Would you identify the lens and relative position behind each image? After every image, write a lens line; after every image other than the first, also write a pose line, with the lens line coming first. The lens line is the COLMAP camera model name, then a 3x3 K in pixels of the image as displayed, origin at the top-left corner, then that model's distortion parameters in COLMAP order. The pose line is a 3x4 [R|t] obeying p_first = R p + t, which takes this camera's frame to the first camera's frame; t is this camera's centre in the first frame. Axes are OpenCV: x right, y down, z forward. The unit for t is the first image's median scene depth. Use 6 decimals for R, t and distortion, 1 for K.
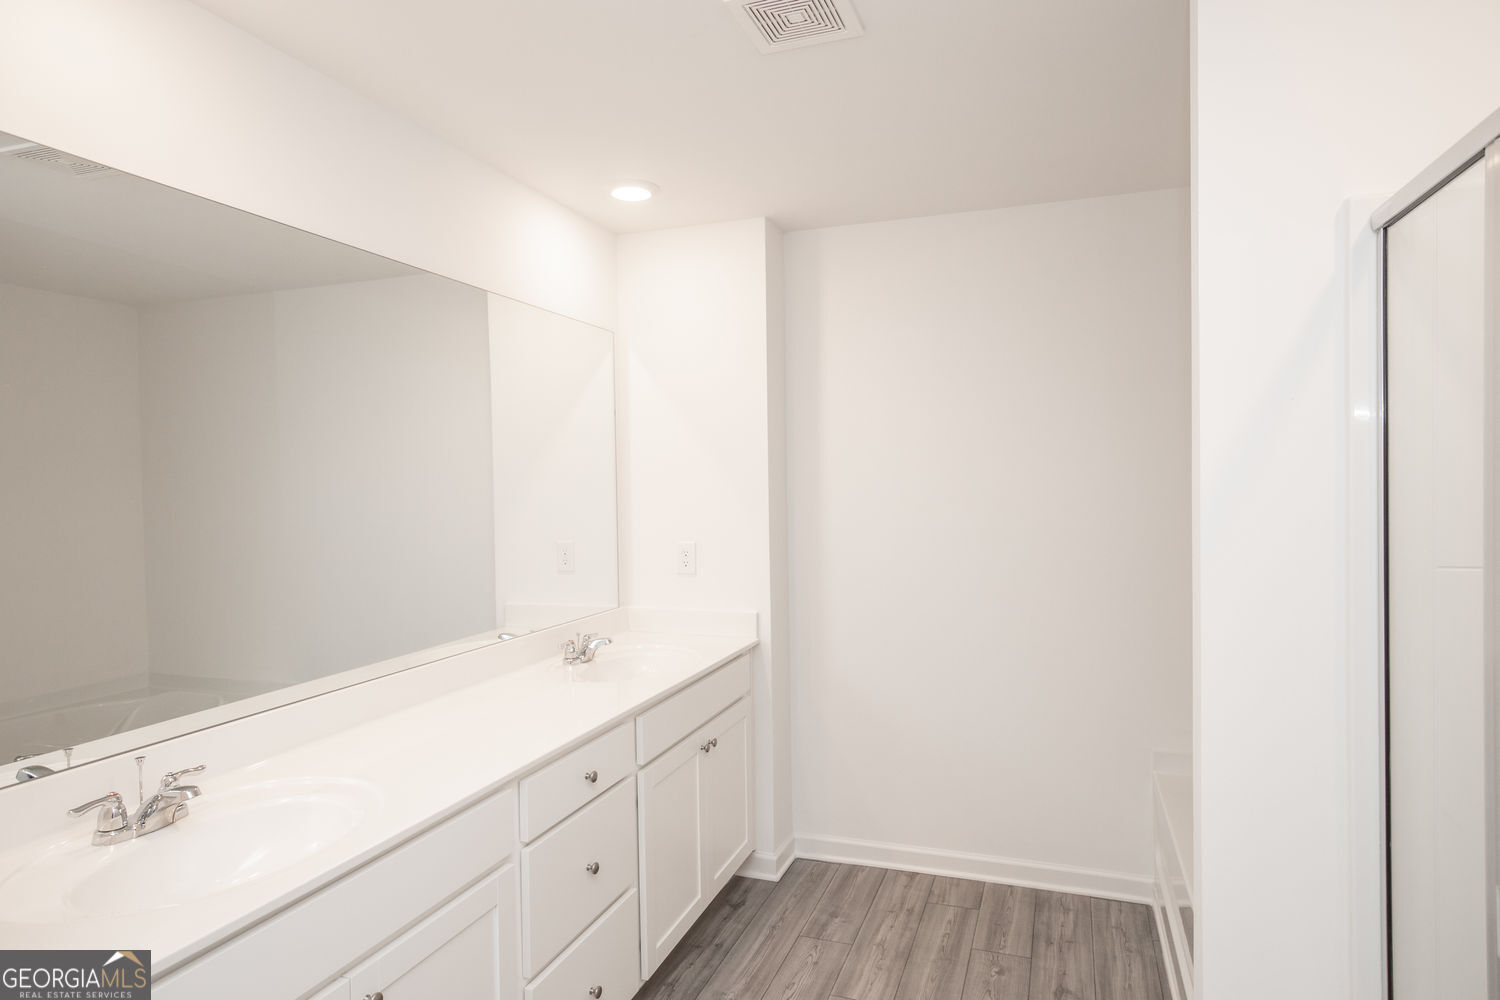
lens RADIAL K [[874.5, 0, 764.4], [0, 874.5, 496.1], [0, 0, 1]] dist [0.001749, 0.005984]
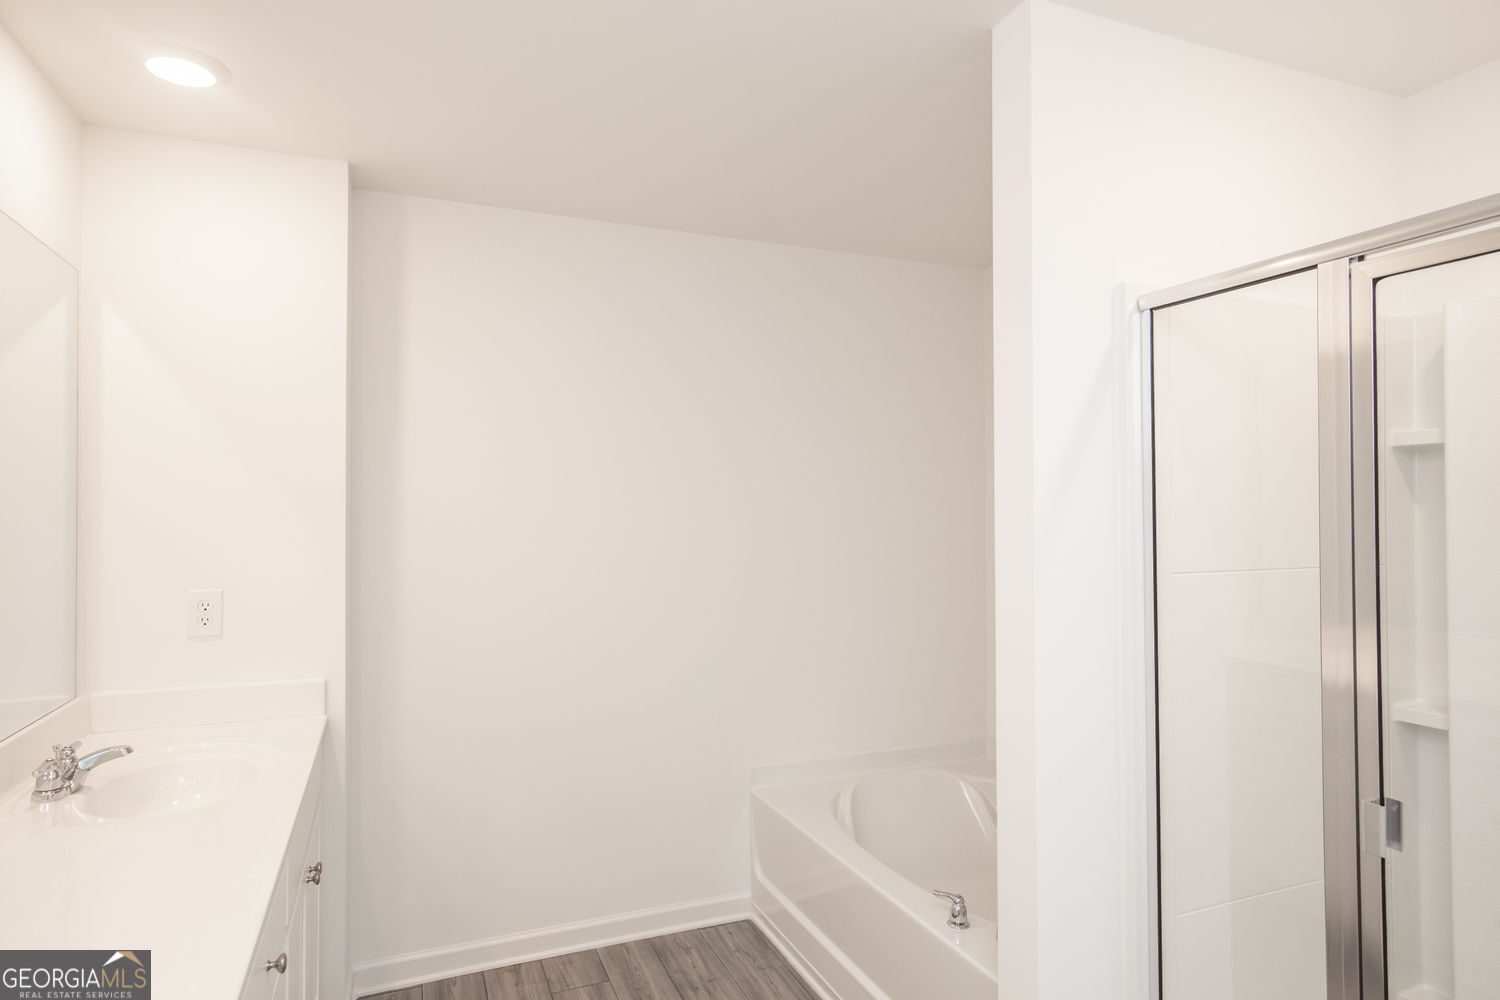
lens RADIAL K [[874.5, 0, 764.4], [0, 874.5, 496.1], [0, 0, 1]] dist [0.001749, 0.005984]
pose [[0.737169, 0.027229, 0.675160, -0.263248], [0.001521, 0.999118, -0.041955, 0.008753], [-0.675707, 0.031955, 0.736478, 0.207300]]
